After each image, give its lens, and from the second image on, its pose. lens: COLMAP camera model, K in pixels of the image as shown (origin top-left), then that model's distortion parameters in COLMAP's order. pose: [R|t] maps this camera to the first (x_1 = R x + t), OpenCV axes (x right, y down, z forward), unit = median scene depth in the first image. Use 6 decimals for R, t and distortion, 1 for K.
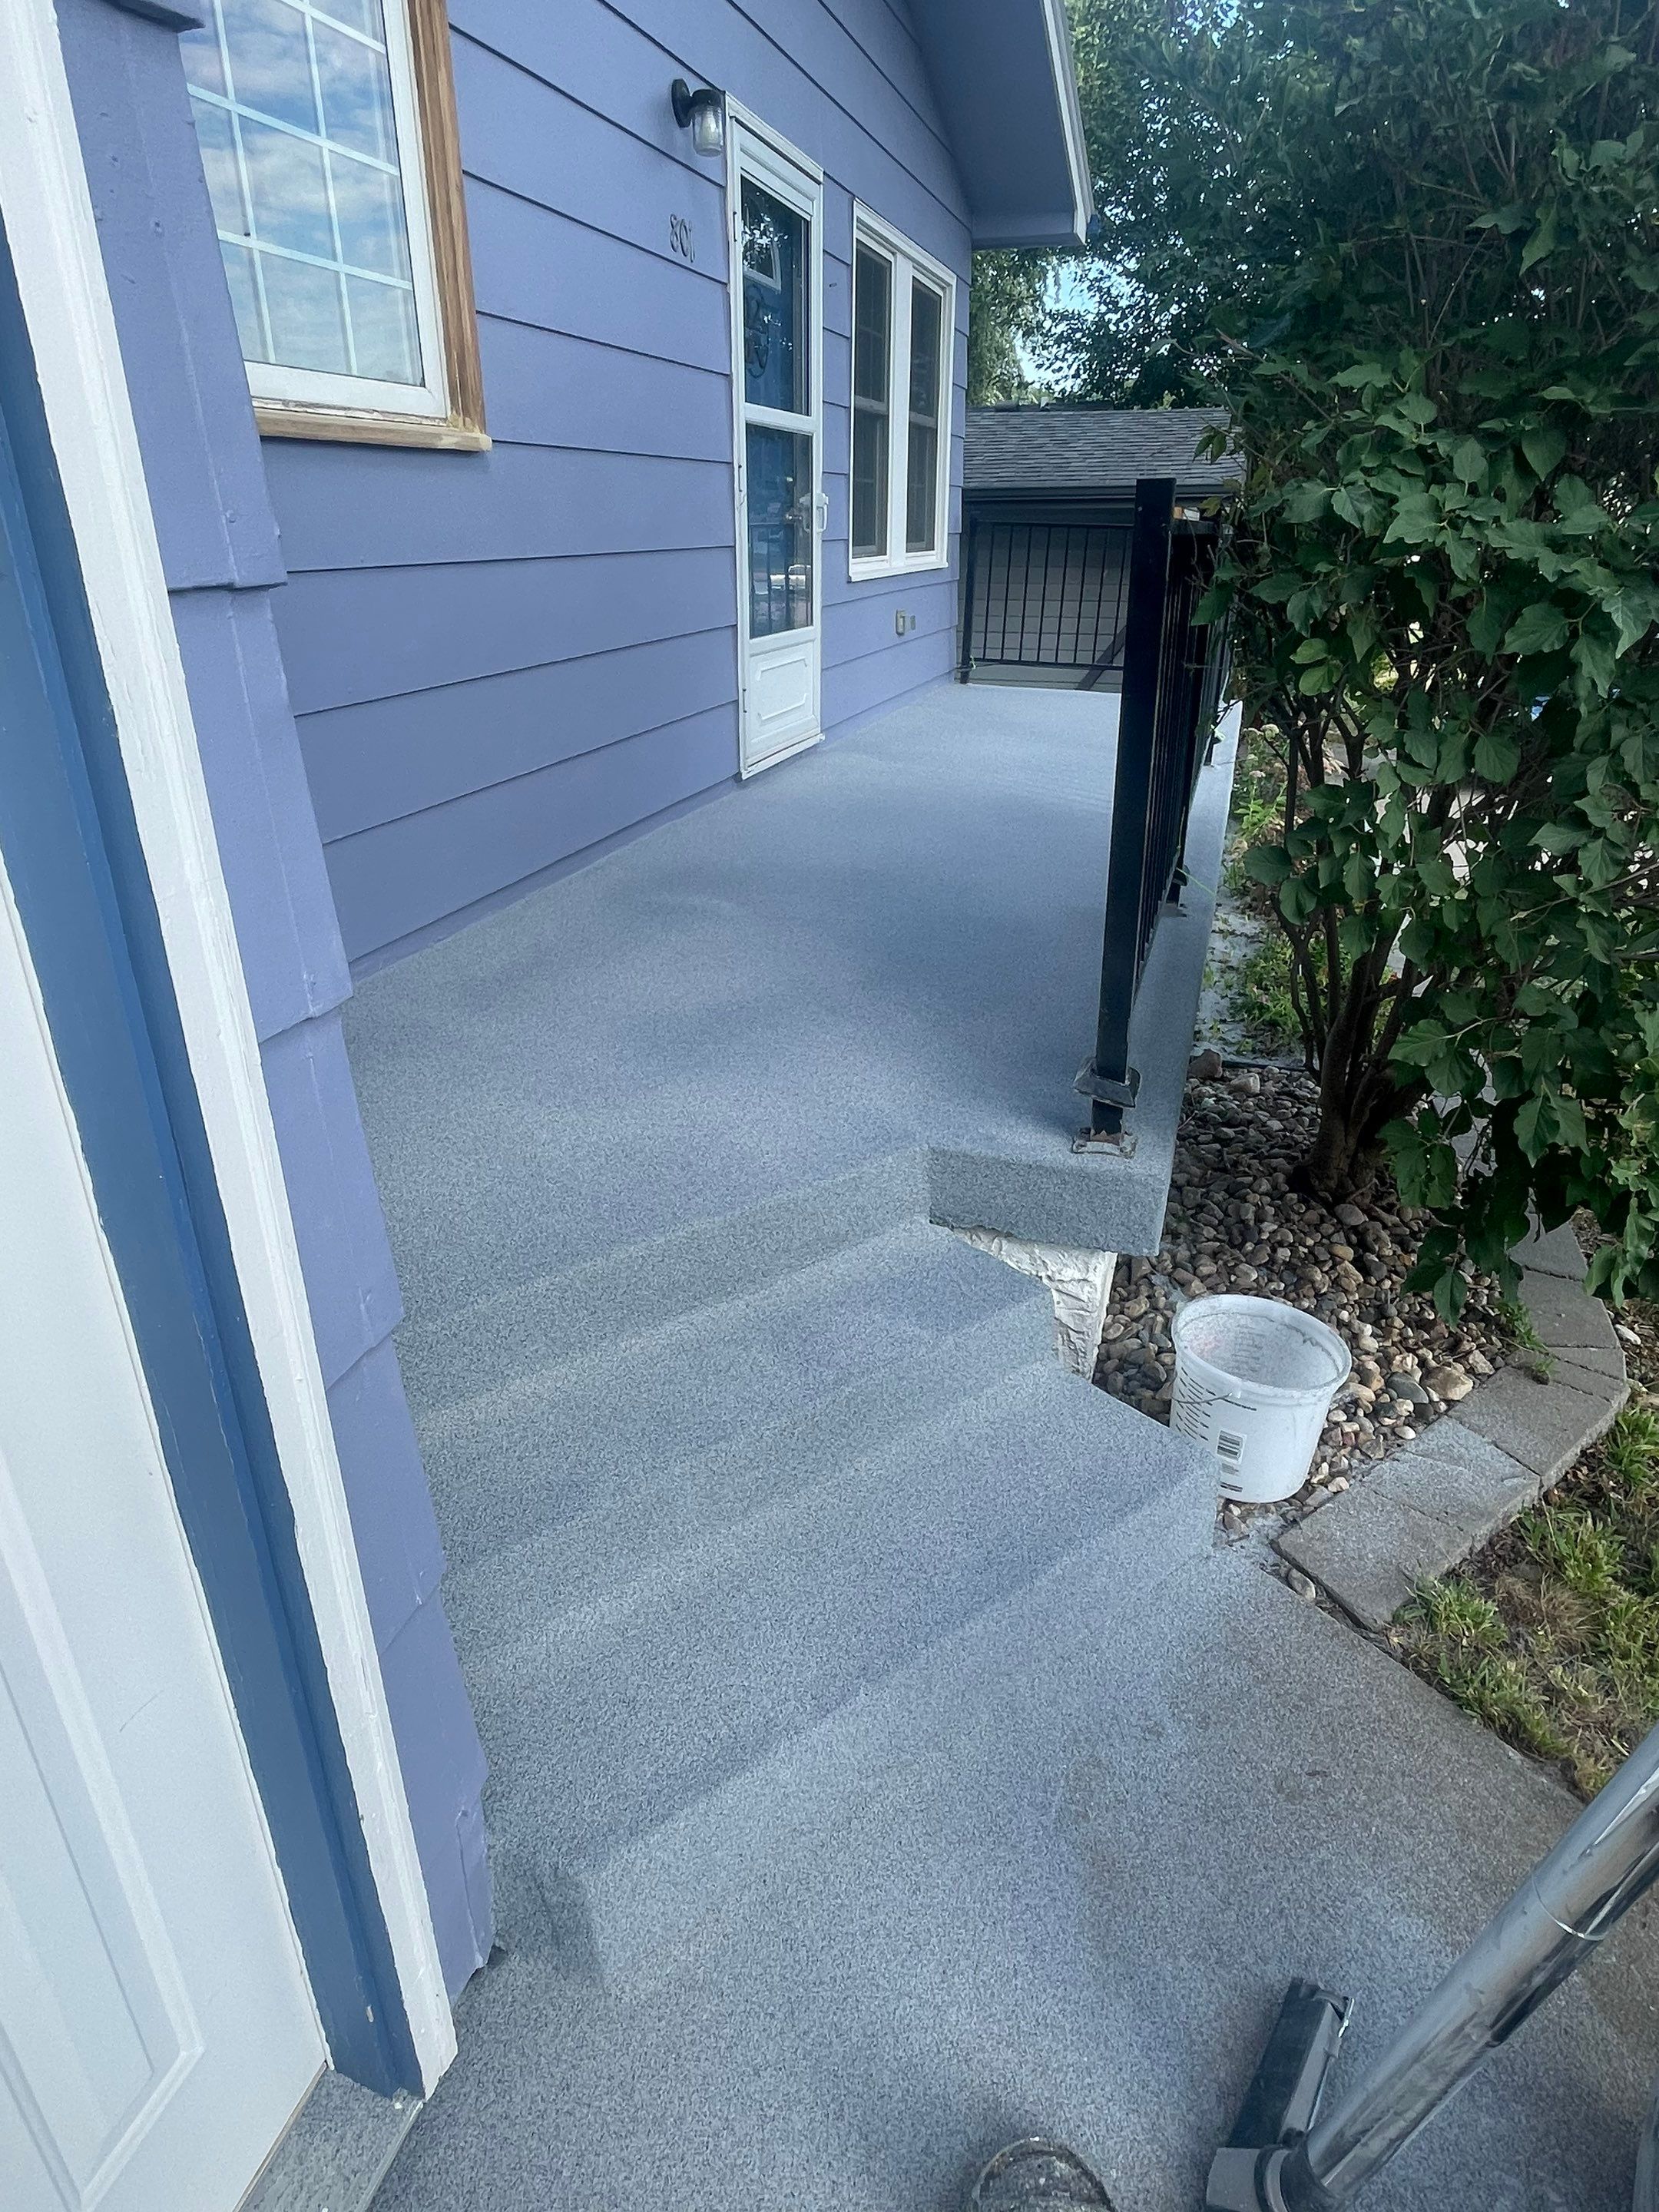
lens RADIAL K [[1280.0, 0, 829.5], [0, 1280.0, 1106.0], [0, 0, 1]] dist [-0.022900, 0.000133]
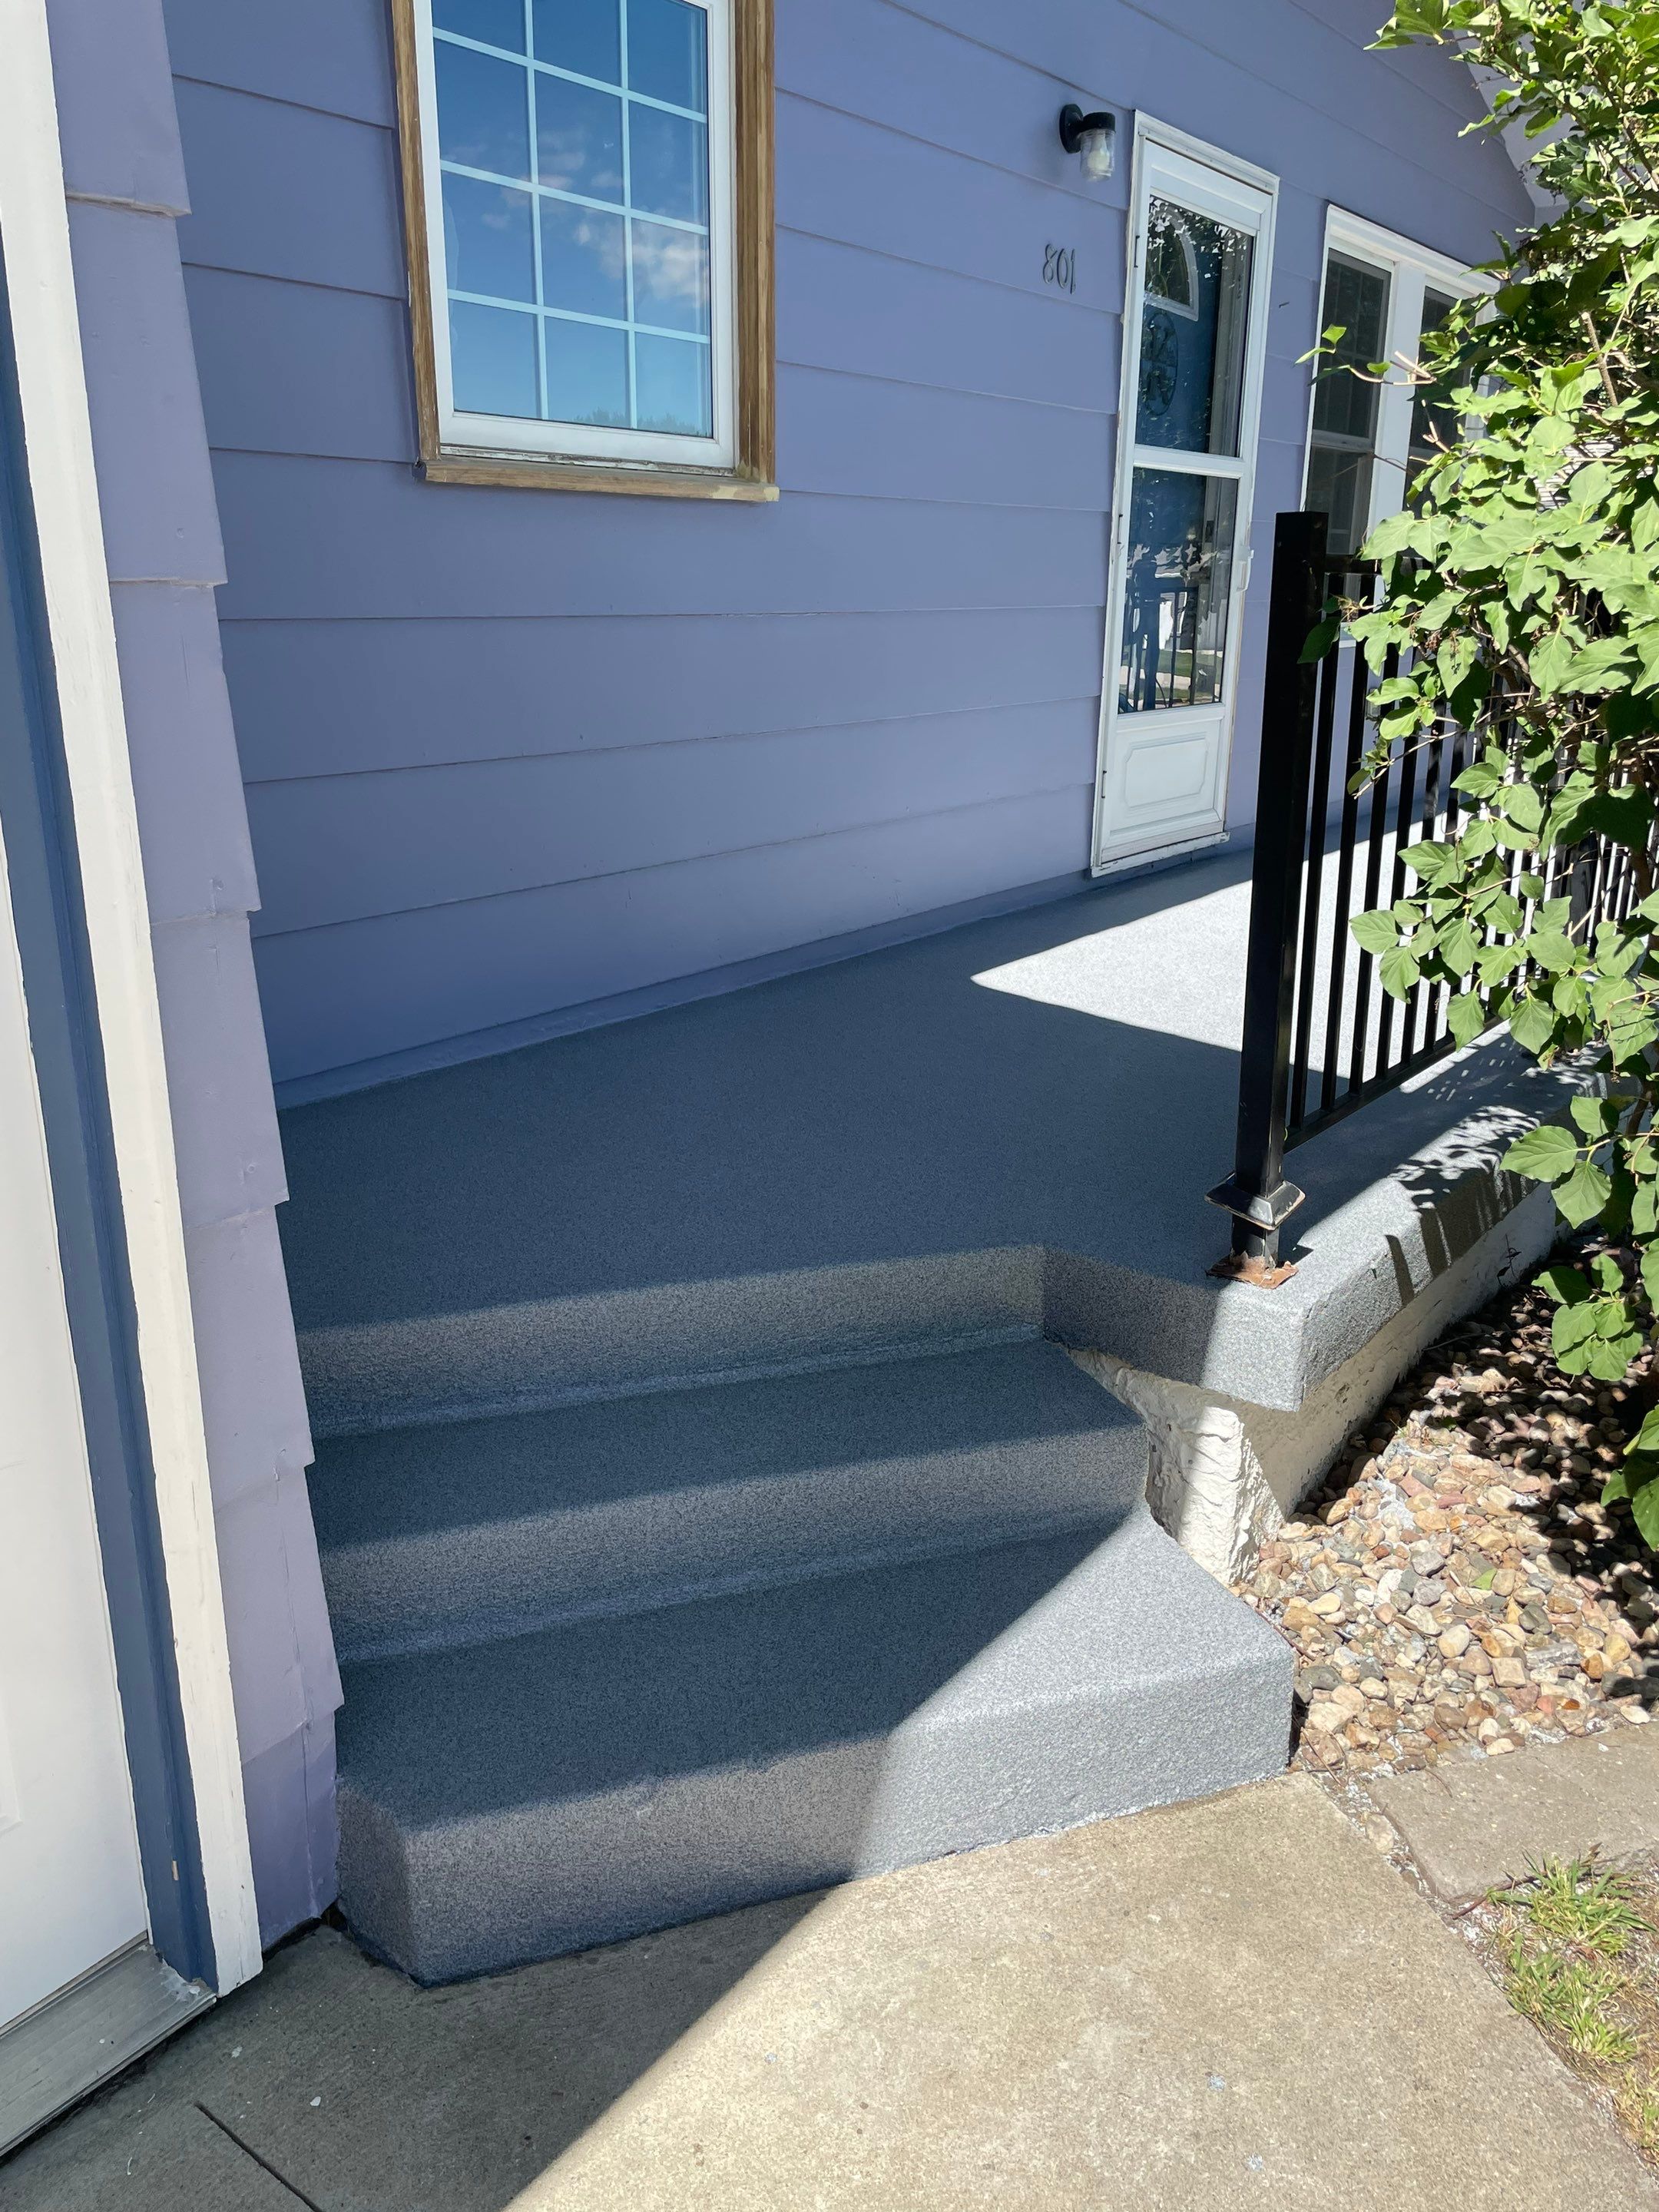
lens RADIAL K [[1728.3, 0, 844.6], [0, 1728.3, 1113.8], [0, 0, 1]] dist [0.011275, 0.008020]
pose [[0.941380, 0.100840, -0.321925, 0.200857], [-0.144307, 0.982934, -0.114090, 0.060686], [0.304926, 0.153858, 0.939866, -0.105848]]
